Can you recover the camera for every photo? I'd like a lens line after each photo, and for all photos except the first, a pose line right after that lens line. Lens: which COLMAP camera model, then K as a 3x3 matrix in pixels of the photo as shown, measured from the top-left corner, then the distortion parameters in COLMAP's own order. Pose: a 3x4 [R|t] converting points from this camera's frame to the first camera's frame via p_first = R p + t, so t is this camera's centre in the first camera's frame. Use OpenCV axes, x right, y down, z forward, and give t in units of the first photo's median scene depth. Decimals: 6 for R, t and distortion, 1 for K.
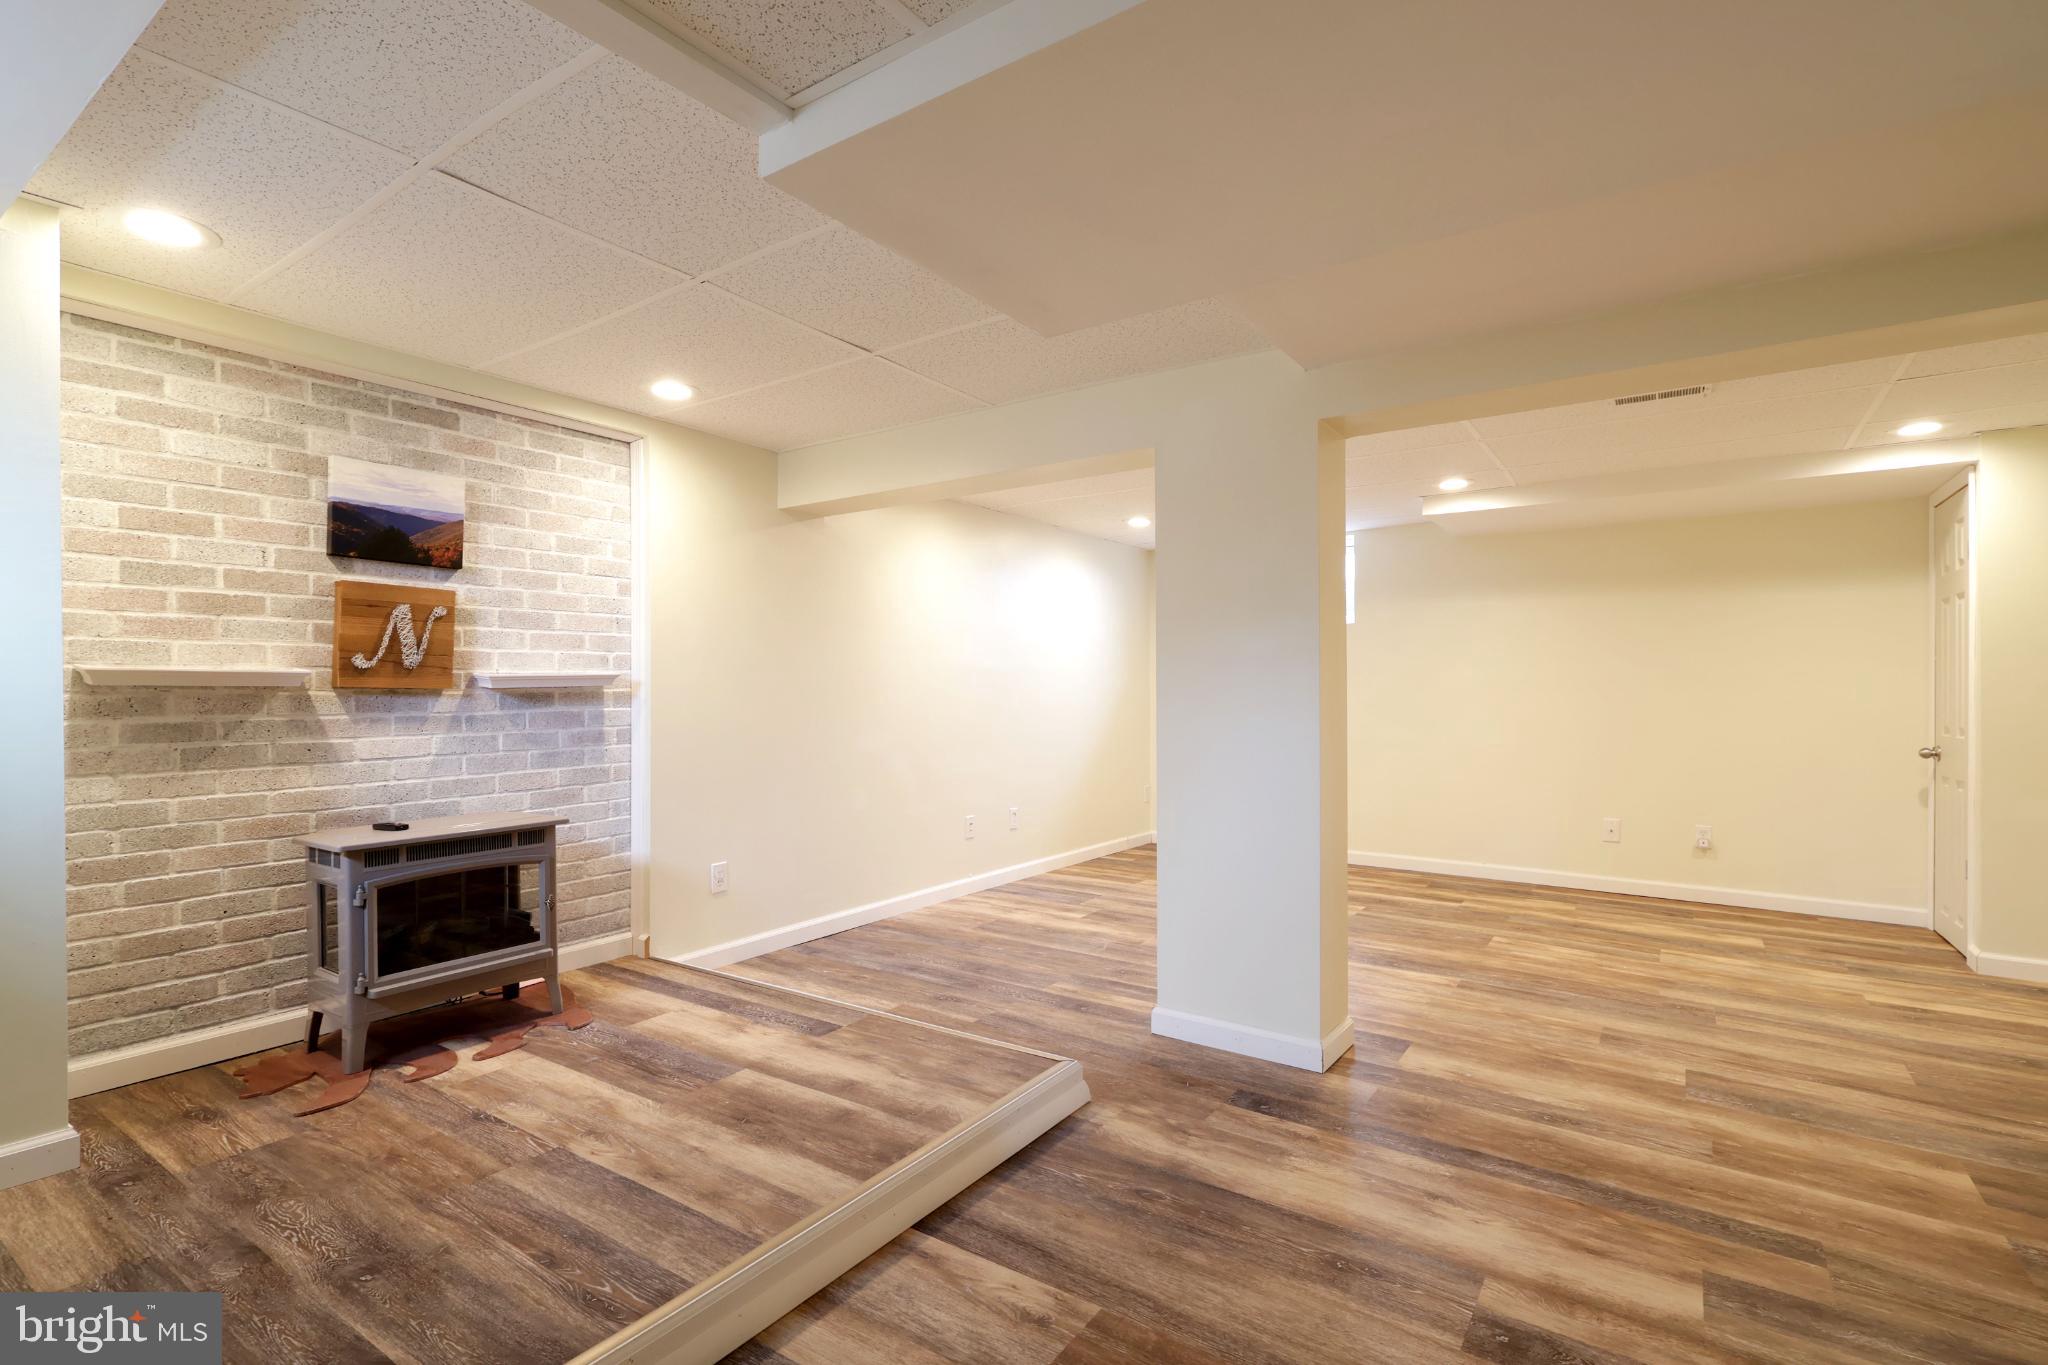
lens RADIAL K [[951.3, 0, 1022.4], [0, 951.3, 688.2], [0, 0, 1]] dist [0.001953, 0.000765]
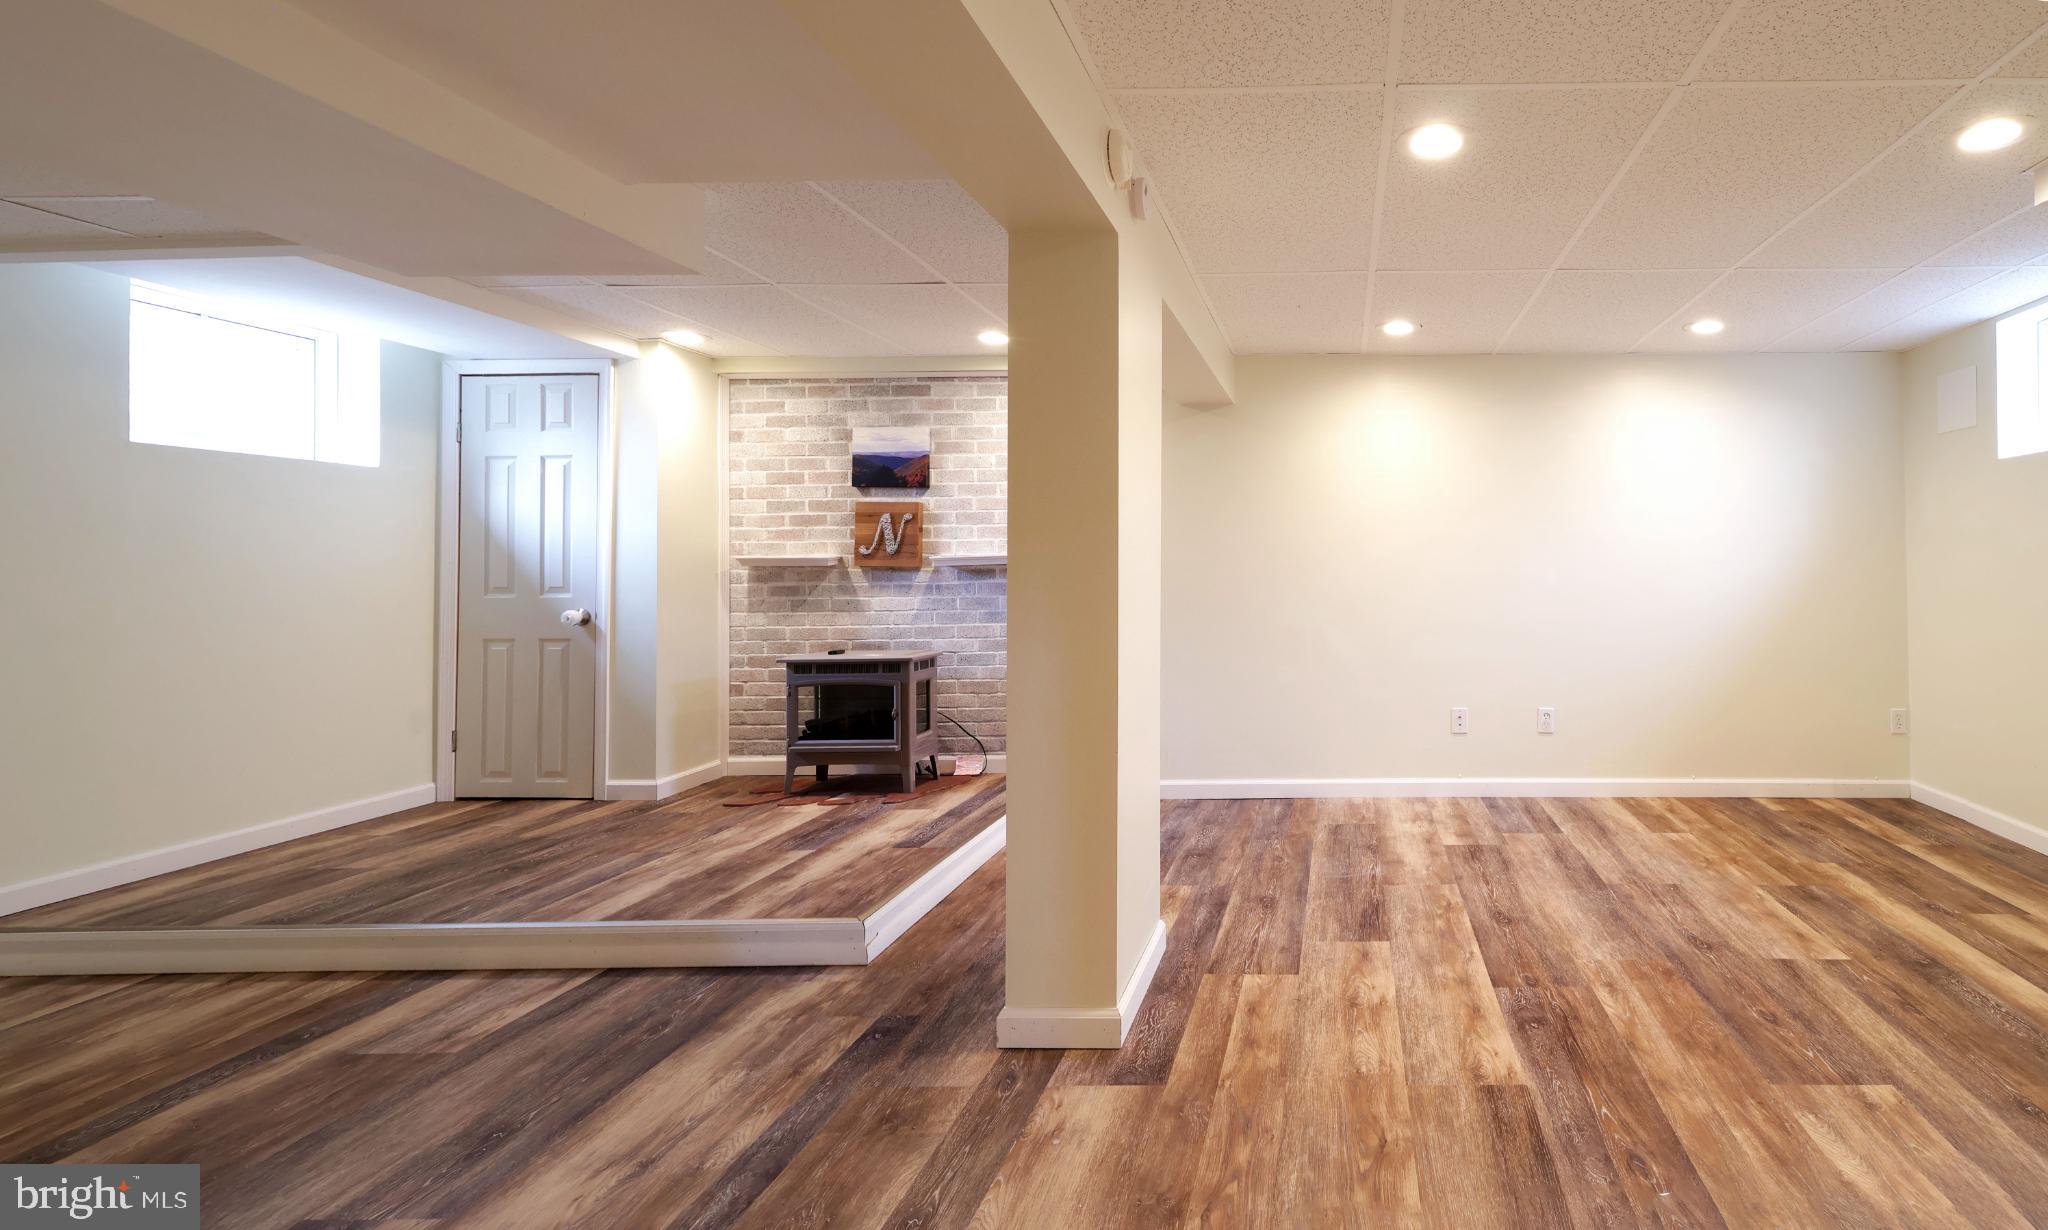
lens RADIAL K [[939.2, 0, 1338.0], [0, 939.2, 543.4], [0, 0, 1]] dist [0.001708, -0.000275]
pose [[0.565162, -0.021449, -0.824701, 1.106761], [0.007979, 0.999757, -0.020533, -0.000298], [0.824942, 0.005024, 0.565196, 0.767188]]
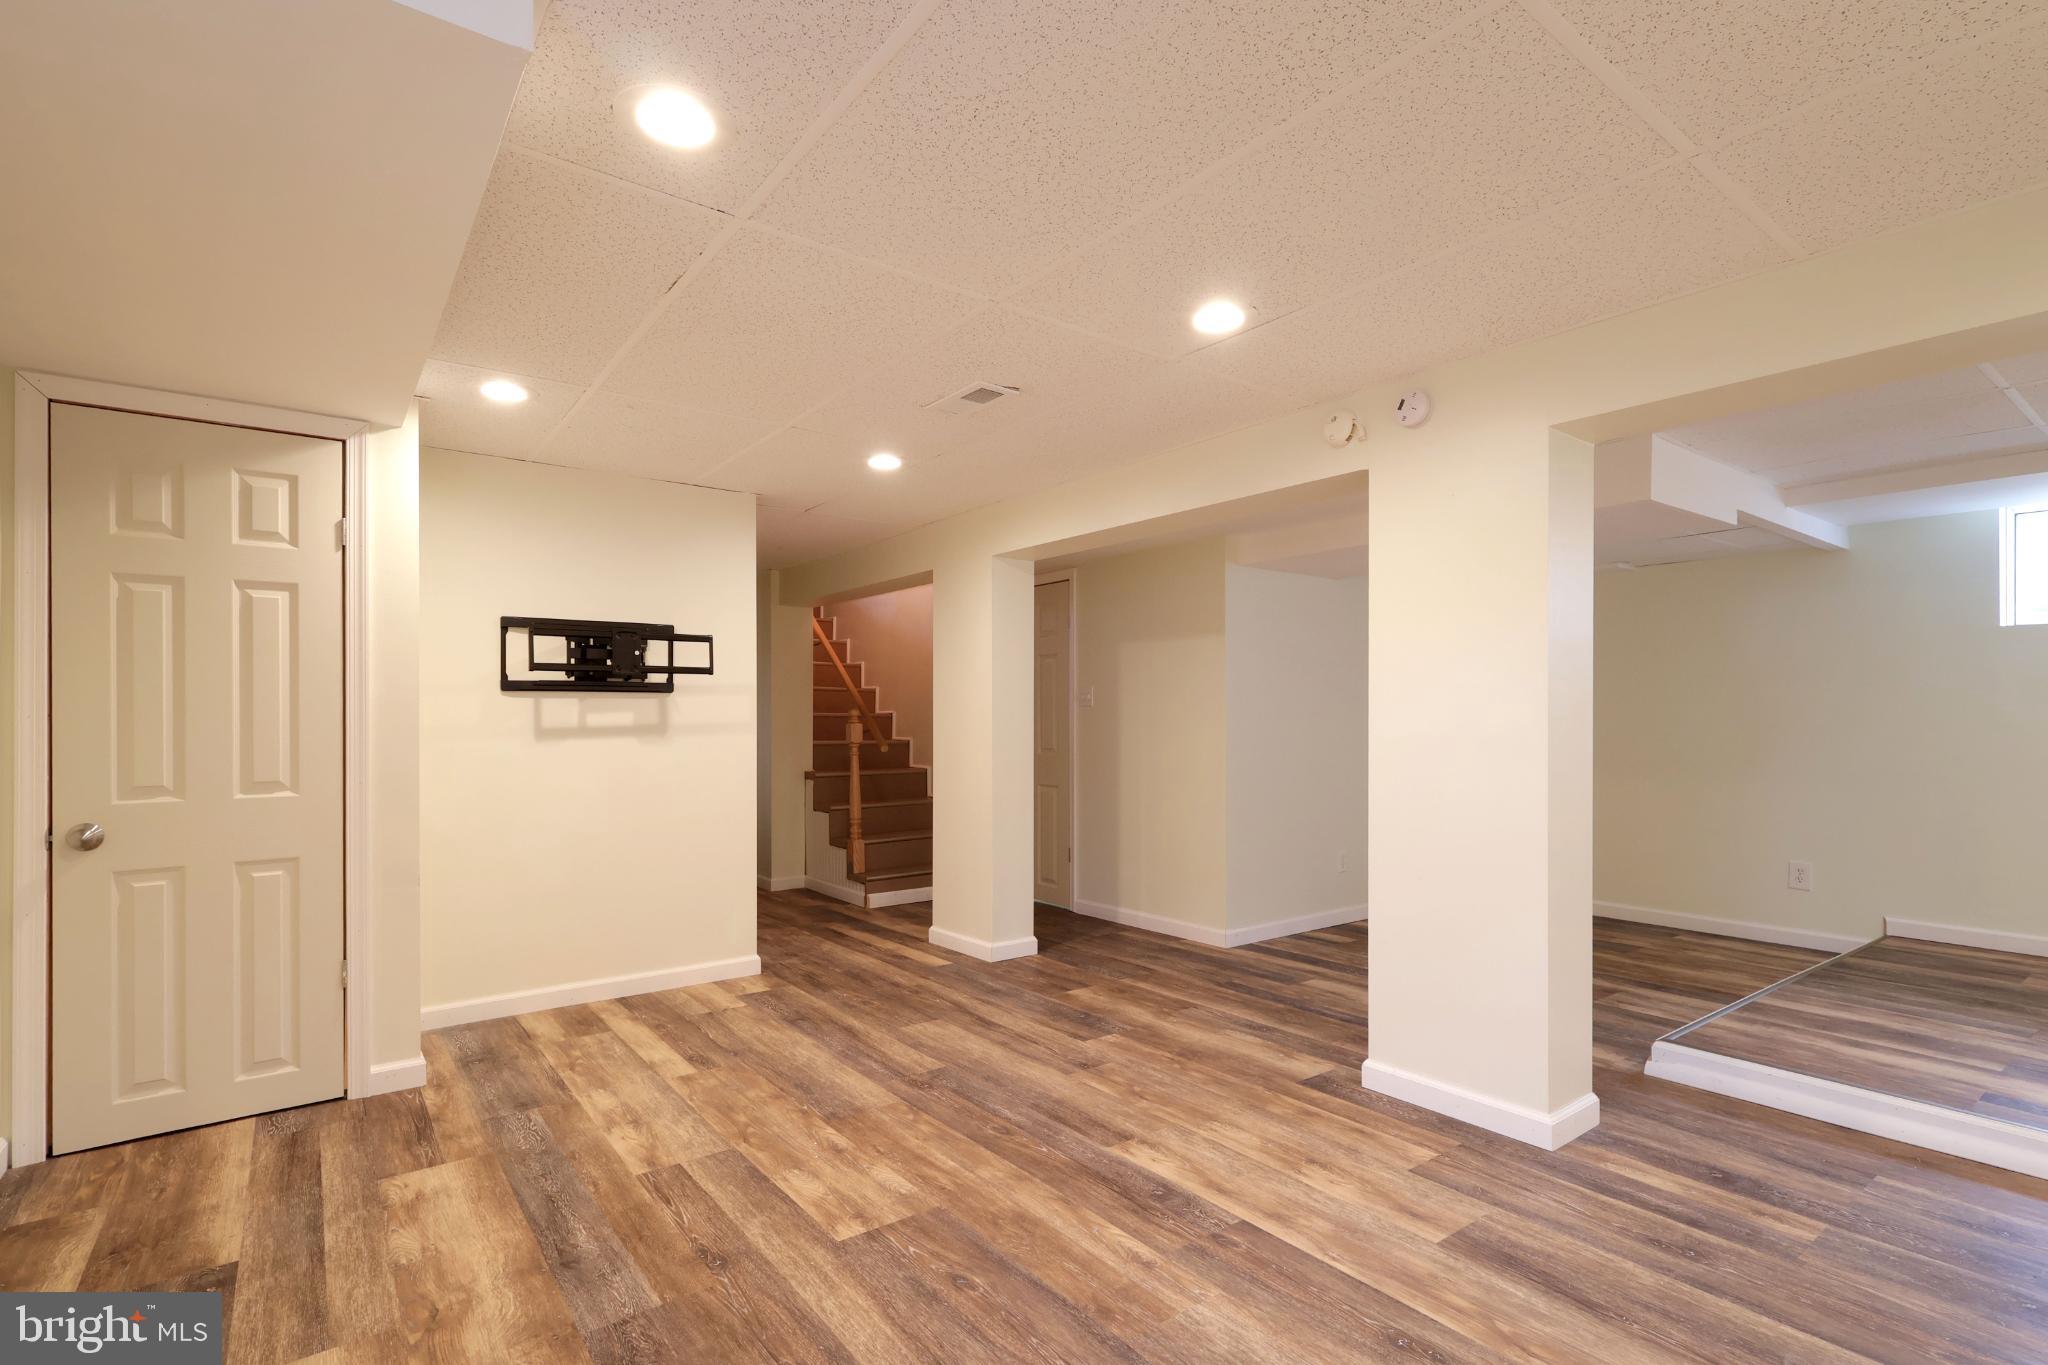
lens RADIAL K [[965.4, 0, 1024.2], [0, 965.4, 675.4], [0, 0, 1]] dist [0.001486, 0.000145]
pose [[-0.949159, 0.013470, 0.314508, 0.379022], [-0.001877, 0.998824, -0.048443, 0.000251], [-0.314791, -0.046570, -0.948018, 2.183744]]
